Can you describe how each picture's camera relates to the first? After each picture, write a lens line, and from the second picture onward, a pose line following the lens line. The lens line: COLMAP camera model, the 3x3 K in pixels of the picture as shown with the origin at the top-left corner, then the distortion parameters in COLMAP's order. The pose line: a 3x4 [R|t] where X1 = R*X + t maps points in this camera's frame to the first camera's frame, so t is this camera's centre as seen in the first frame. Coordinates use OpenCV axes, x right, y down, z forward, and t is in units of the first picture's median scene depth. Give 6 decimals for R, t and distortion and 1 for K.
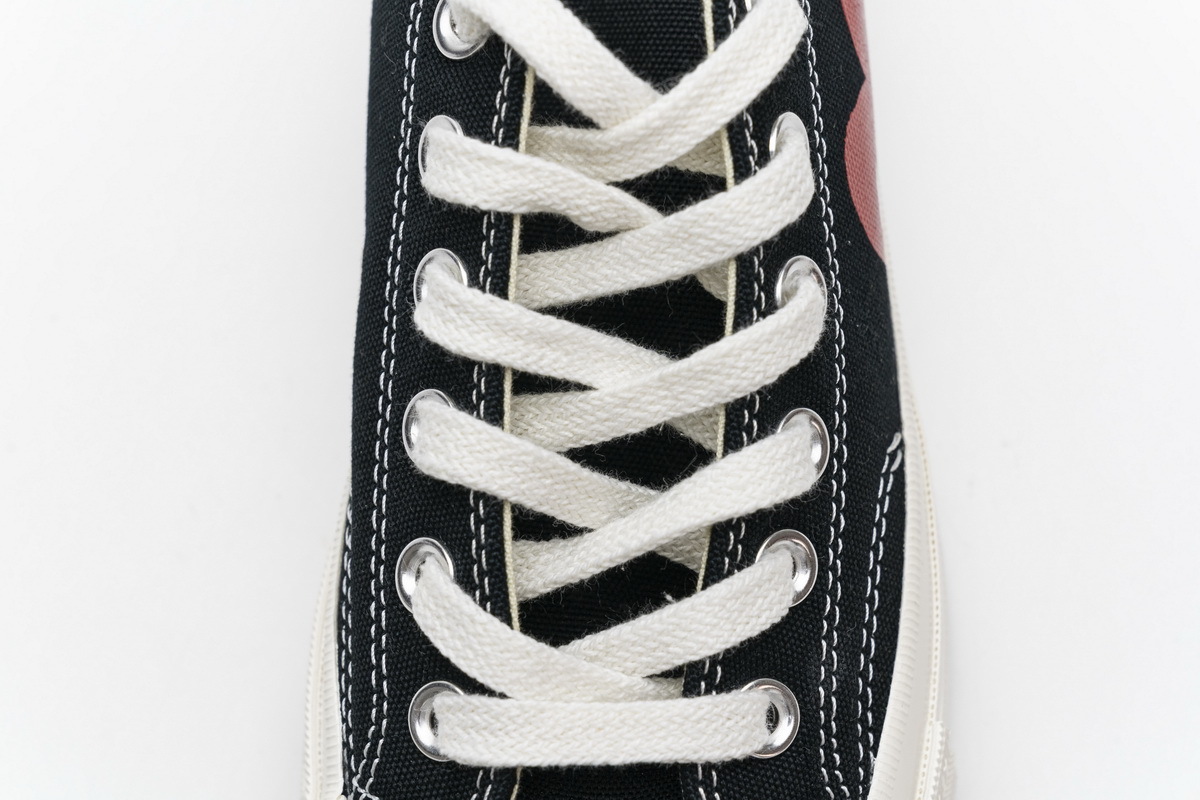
lens RADIAL K [[2438.6, 0, 601.7], [0, 2438.6, 374.5], [0, 0, 1]] dist [-0.012849, 0.416594]
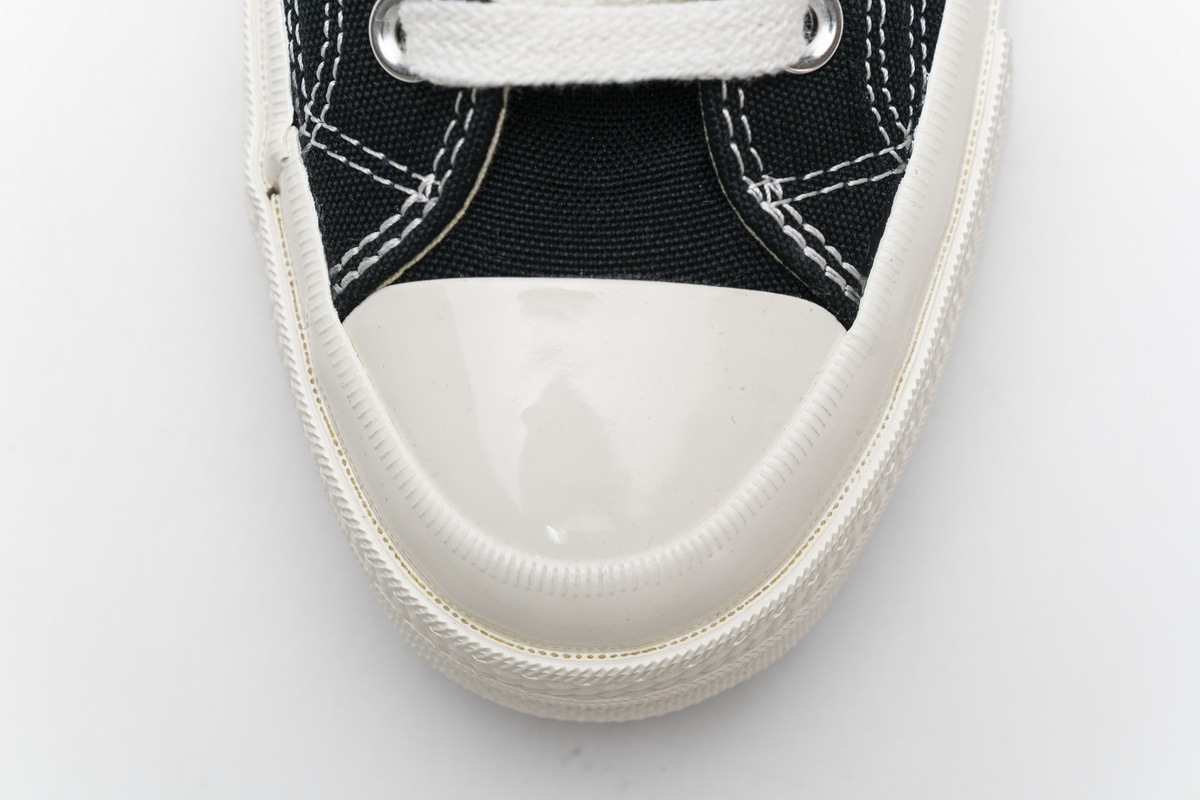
lens RADIAL K [[2438.6, 0, 601.7], [0, 2438.6, 374.5], [0, 0, 1]] dist [-0.012849, 0.416594]
pose [[0.999660, -0.016797, 0.019920, -0.019269], [0.011099, 0.966164, 0.257690, 0.041925], [-0.023574, -0.257382, 0.966022, 0.174262]]
